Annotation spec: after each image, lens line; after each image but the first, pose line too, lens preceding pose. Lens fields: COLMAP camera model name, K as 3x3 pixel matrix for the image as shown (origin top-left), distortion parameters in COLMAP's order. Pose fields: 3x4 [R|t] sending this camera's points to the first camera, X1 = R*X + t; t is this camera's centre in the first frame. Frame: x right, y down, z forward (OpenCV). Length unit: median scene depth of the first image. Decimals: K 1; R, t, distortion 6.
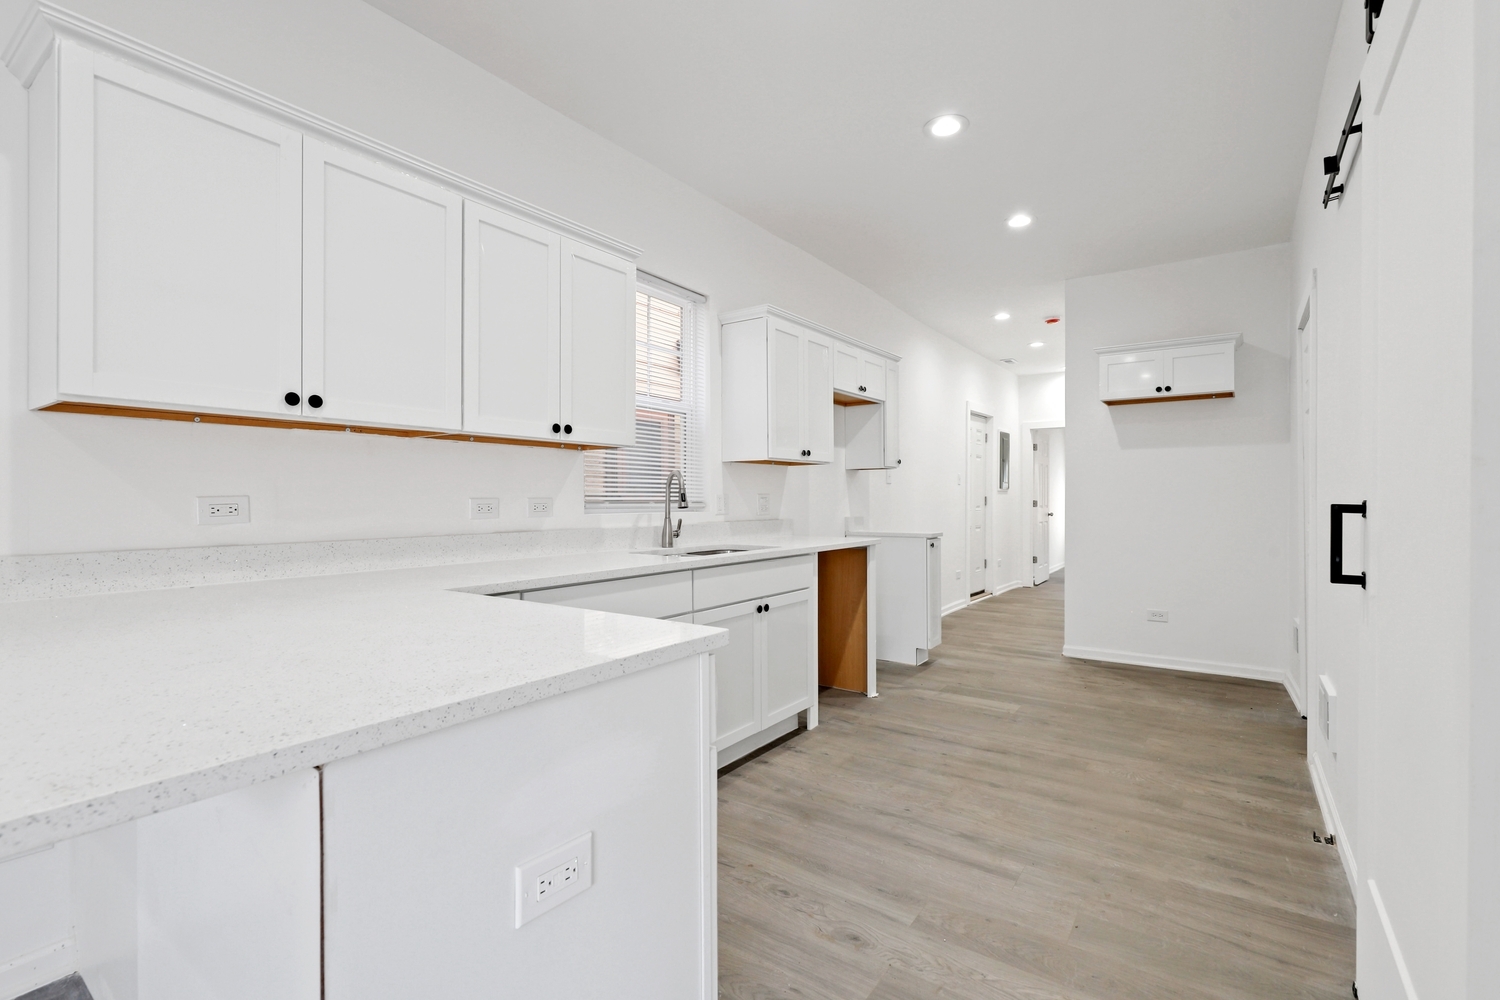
lens RADIAL K [[684.1, 0, 759.0], [0, 684.1, 502.6], [0, 0, 1]] dist [0.000017, -0.000115]
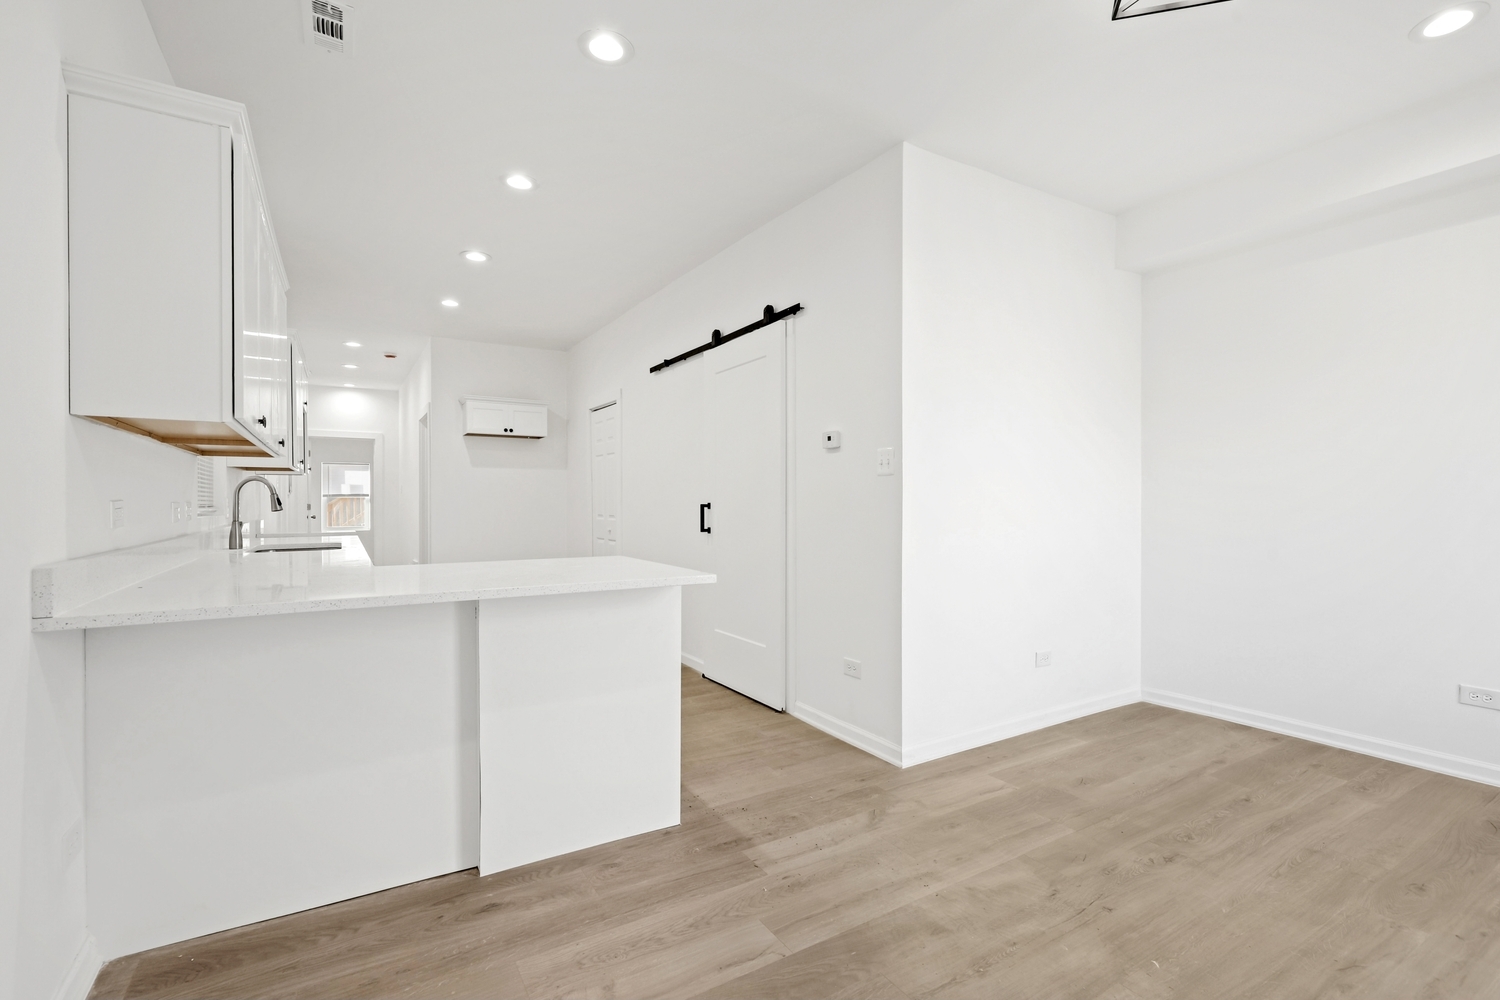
lens RADIAL K [[684.1, 0, 759.0], [0, 684.1, 502.6], [0, 0, 1]] dist [0.000017, -0.000115]
pose [[0.391411, -0.001596, 0.920214, -0.836830], [0.004696, 0.999989, -0.000263, -0.001764], [-0.920204, 0.004424, 0.391414, -0.169052]]
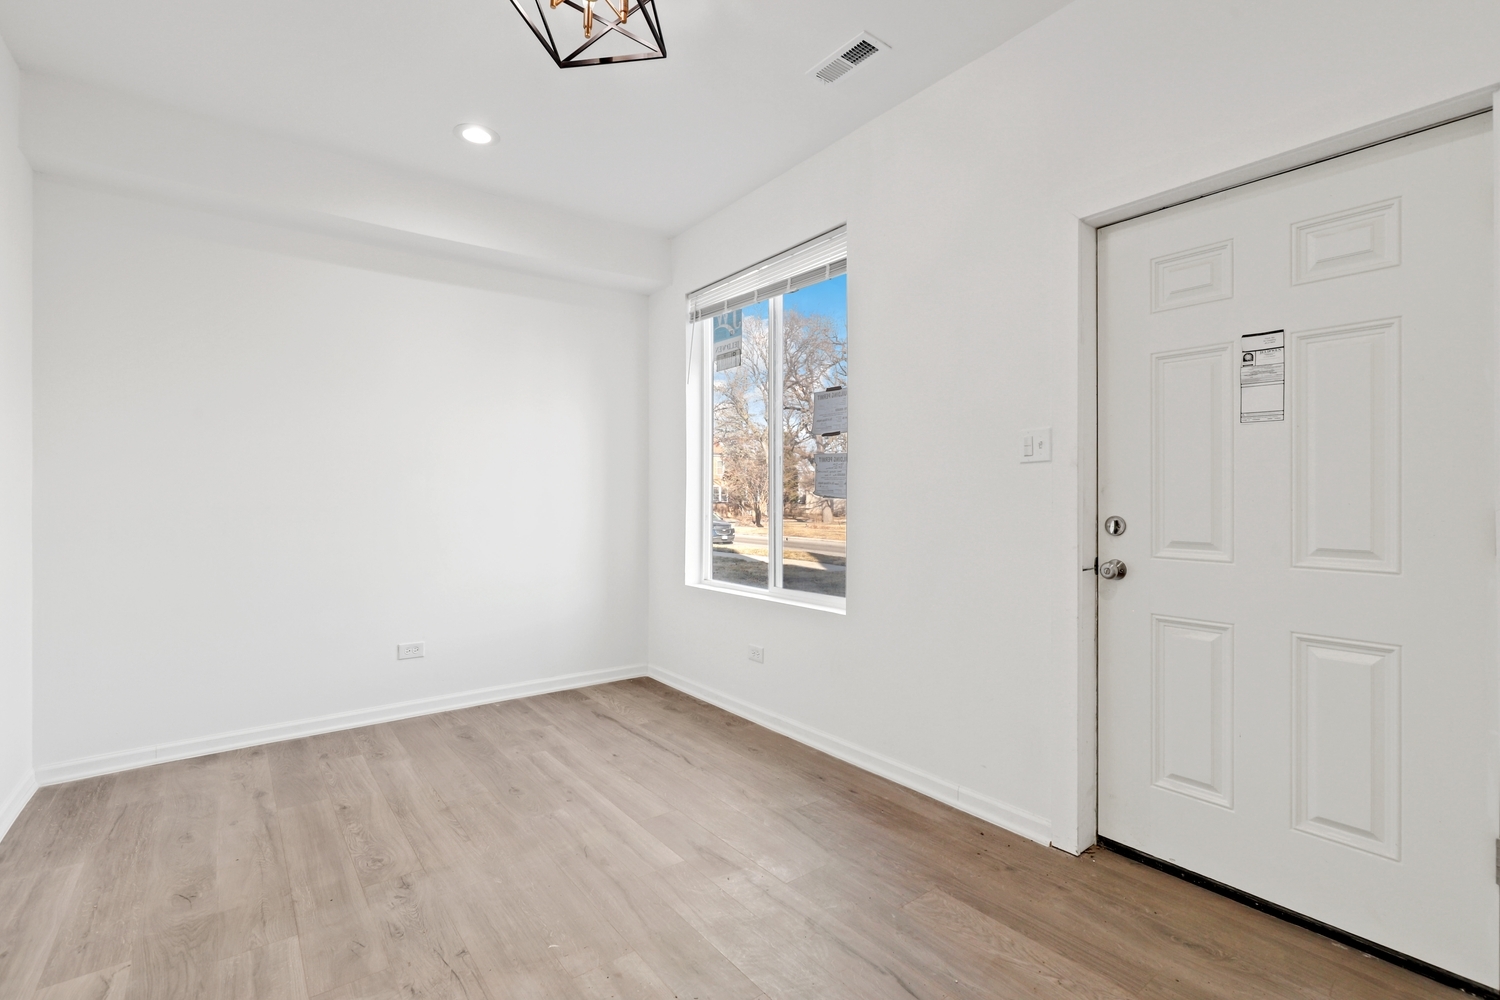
lens RADIAL K [[687.3, 0, 758.9], [0, 687.3, 494.6], [0, 0, 1]] dist [0.000595, 0.000222]
pose [[-0.955787, 0.004459, 0.294027, -0.534189], [0.005607, 0.999980, 0.003063, -0.004906], [-0.294007, 0.004576, -0.955792, 0.252931]]
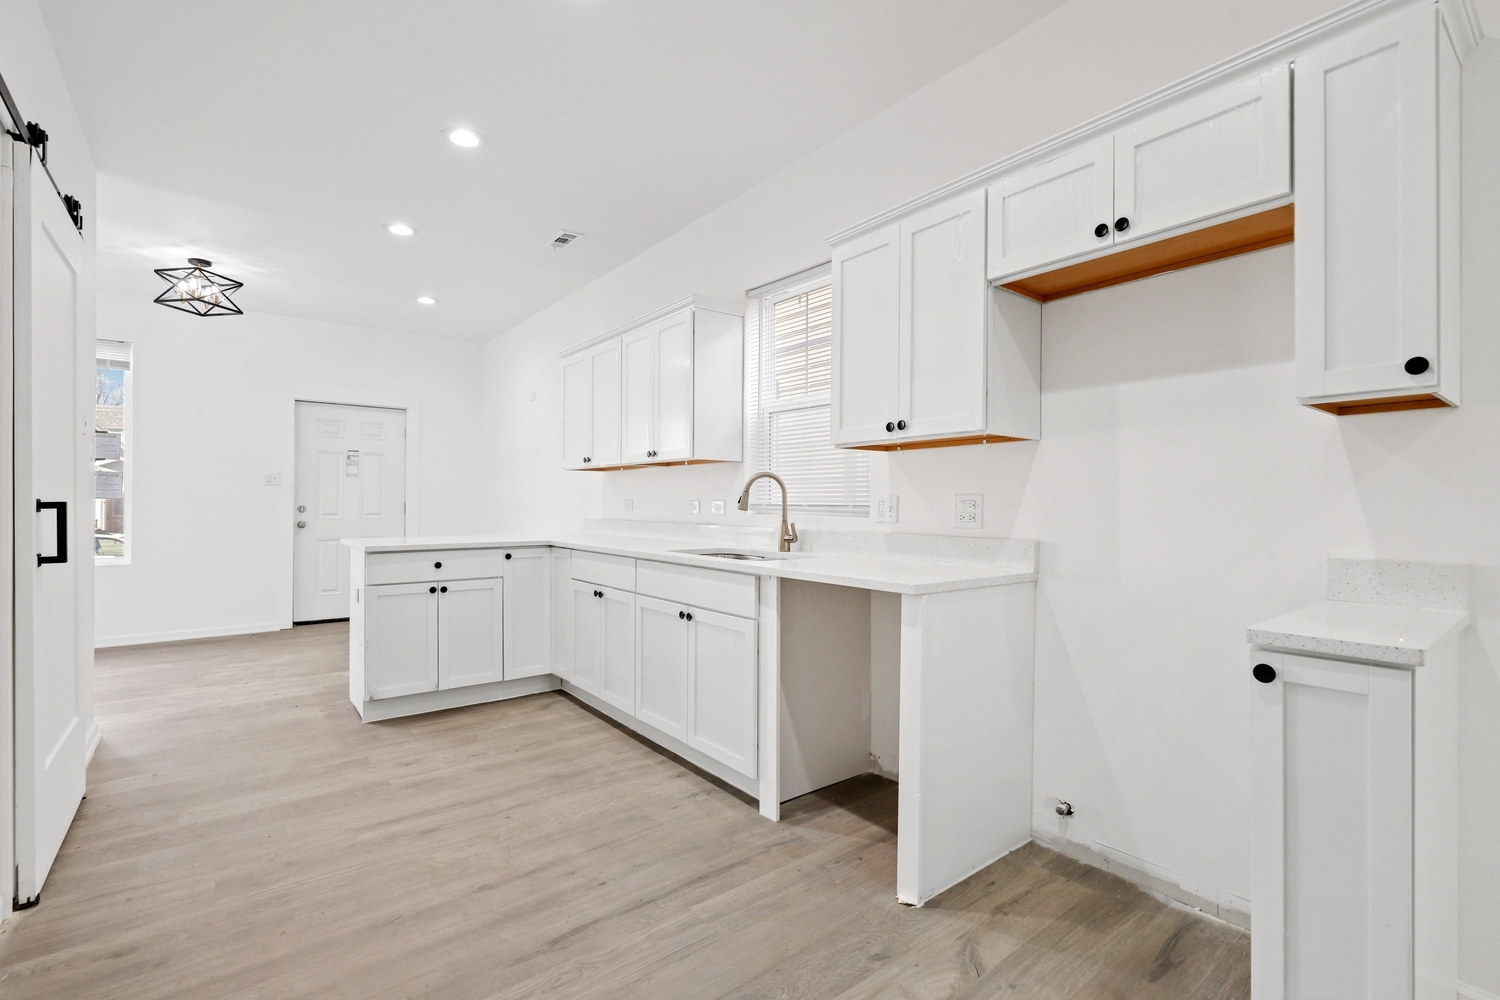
lens RADIAL K [[684.1, 0, 759.0], [0, 684.1, 502.6], [0, 0, 1]] dist [0.000017, -0.000115]
pose [[-0.290416, -0.001570, -0.956899, 0.855973], [-0.010897, 0.999939, 0.001667, -0.005027], [0.956838, 0.010912, -0.290416, 1.324316]]
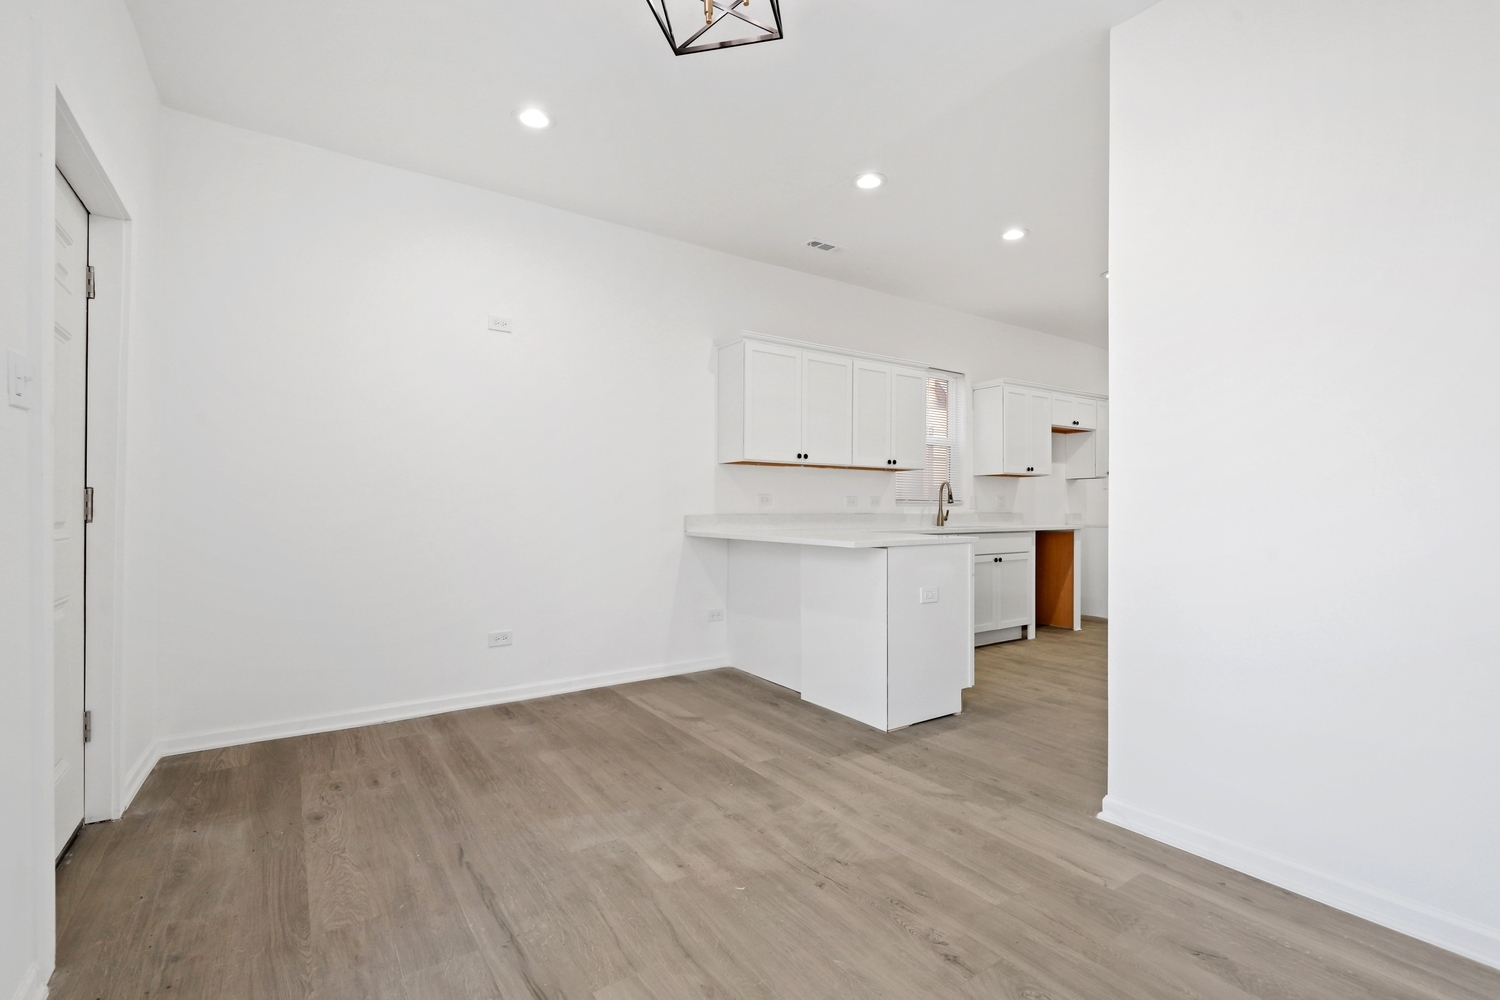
lens RADIAL K [[684.1, 0, 759.0], [0, 684.1, 502.6], [0, 0, 1]] dist [0.000017, -0.000115]
pose [[0.938797, 0.002709, -0.344462, 0.032908], [-0.006705, 0.999923, -0.010410, 0.028915], [0.344407, 0.012082, 0.938743, -0.833403]]
